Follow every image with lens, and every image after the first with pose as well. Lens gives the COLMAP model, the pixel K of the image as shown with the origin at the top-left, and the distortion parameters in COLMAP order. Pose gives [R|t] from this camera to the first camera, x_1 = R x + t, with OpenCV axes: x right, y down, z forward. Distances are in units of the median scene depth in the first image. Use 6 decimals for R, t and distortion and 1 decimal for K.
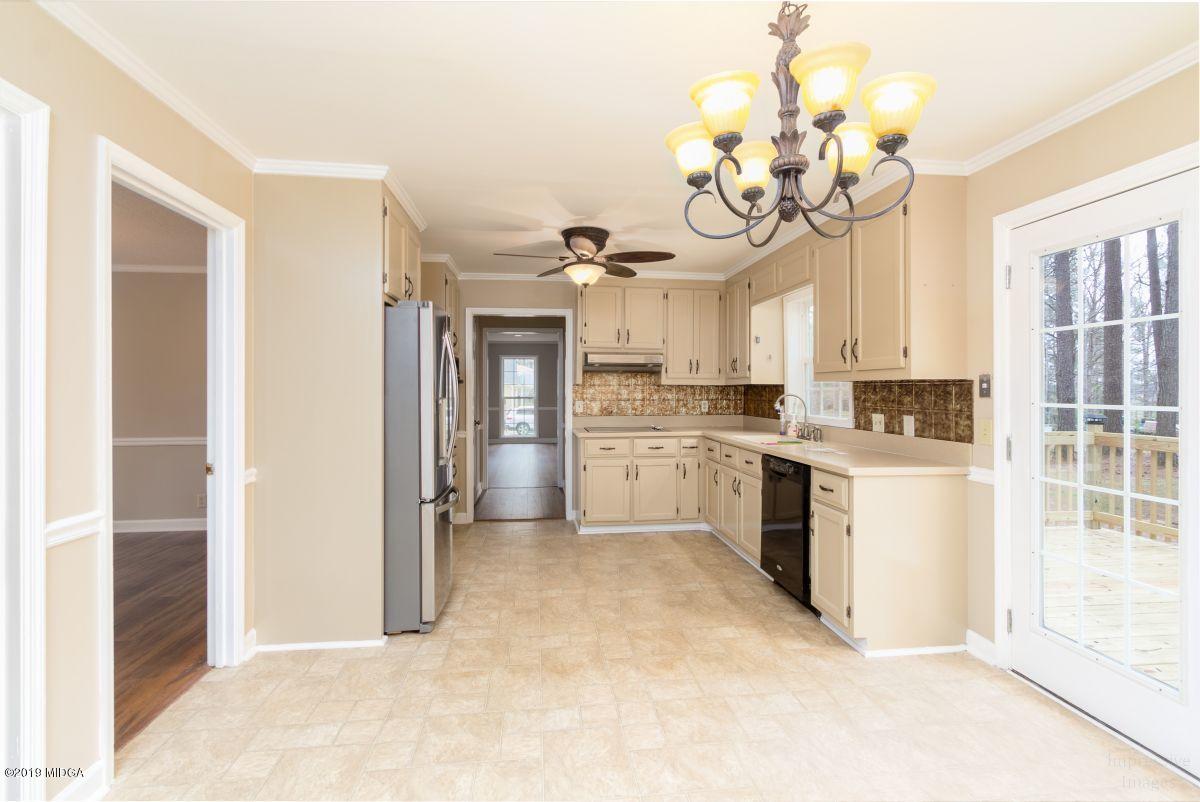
lens RADIAL K [[560.4, 0, 601.5], [0, 560.4, 392.8], [0, 0, 1]] dist [0.000203, -0.001259]
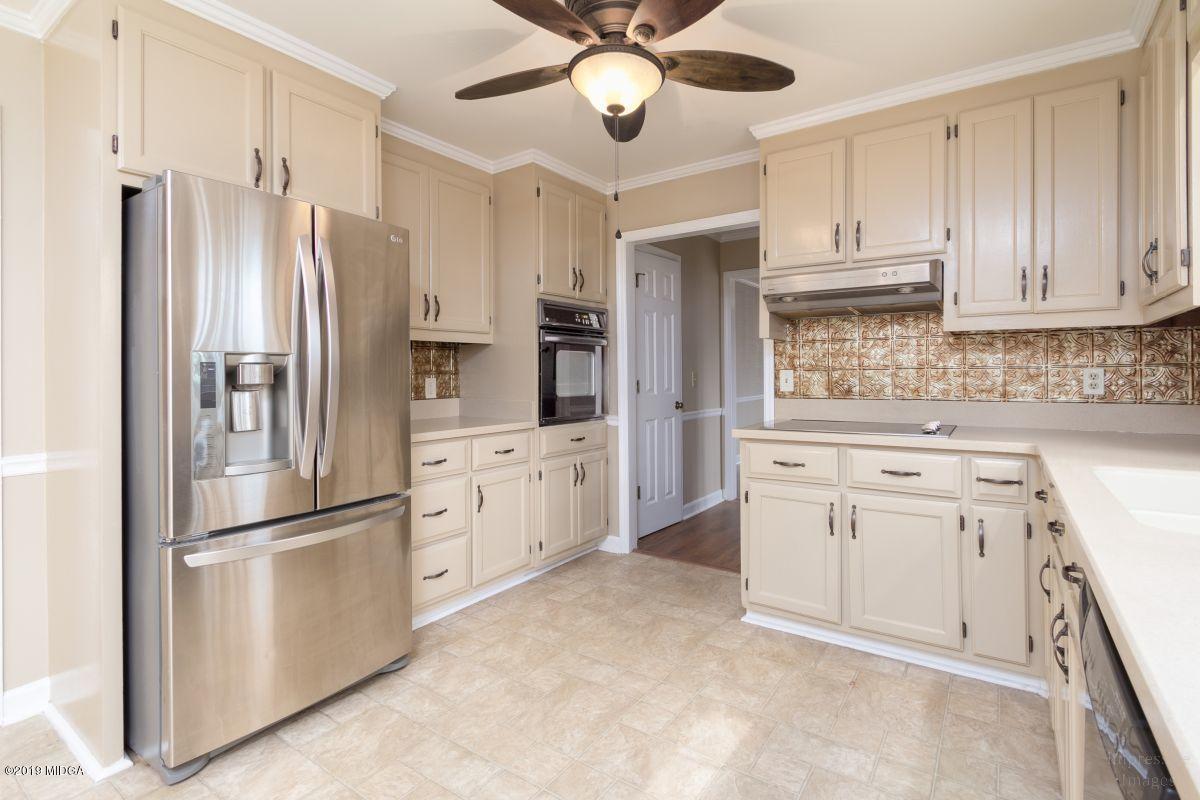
lens RADIAL K [[560.4, 0, 617.8], [0, 560.4, 373.3], [0, 0, 1]] dist [0.000203, -0.001259]
pose [[0.750012, -0.007148, -0.661385, 0.289736], [0.004940, 0.999974, -0.005205, 0.027627], [0.661405, 0.000636, 0.750028, 0.684475]]
